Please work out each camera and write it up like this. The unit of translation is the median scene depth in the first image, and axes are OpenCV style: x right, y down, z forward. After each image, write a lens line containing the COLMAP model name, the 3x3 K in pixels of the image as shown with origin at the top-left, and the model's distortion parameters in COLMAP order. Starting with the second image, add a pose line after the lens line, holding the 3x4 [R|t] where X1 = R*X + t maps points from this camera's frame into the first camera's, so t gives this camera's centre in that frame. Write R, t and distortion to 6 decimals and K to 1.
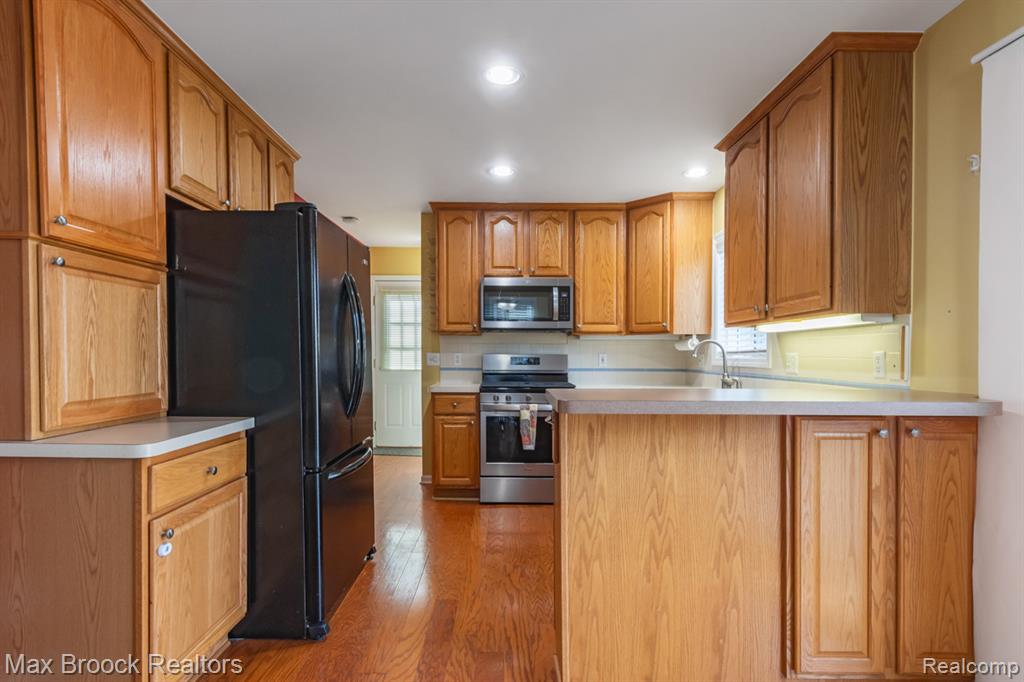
lens RADIAL K [[541.0, 0, 493.6], [0, 541.0, 365.8], [0, 0, 1]] dist [0.017002, 0.001130]
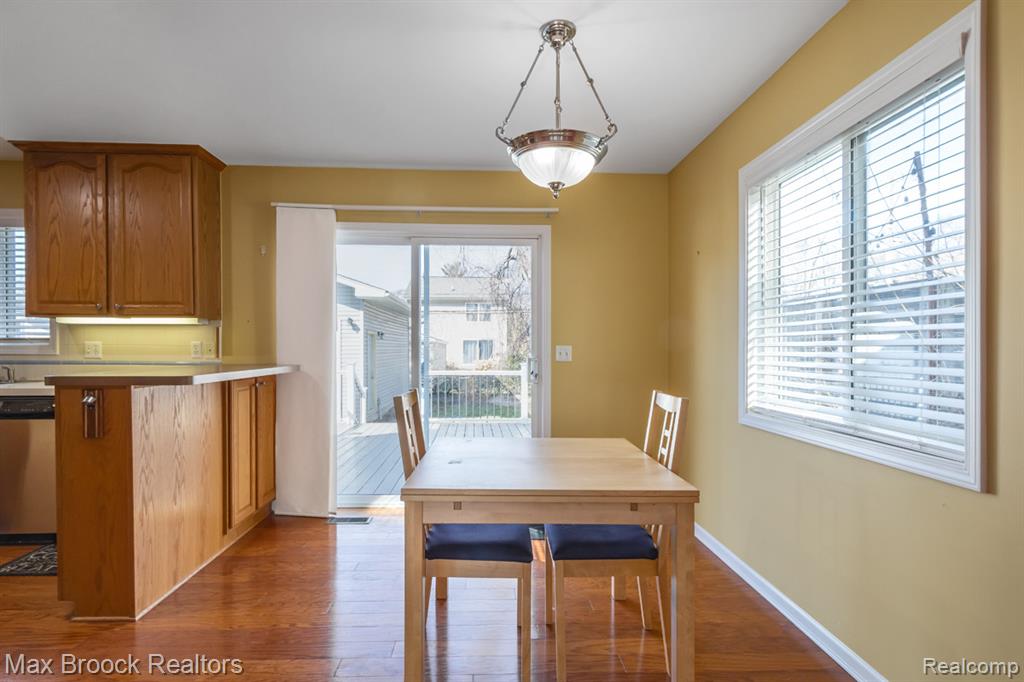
lens RADIAL K [[541.0, 0, 507.3], [0, 541.0, 342.7], [0, 0, 1]] dist [0.017002, 0.001130]
pose [[-0.041549, 0.000916, 0.999136, -1.017371], [0.013607, 0.999907, -0.000351, -0.010948], [-0.999044, 0.013581, -0.041557, 0.161531]]
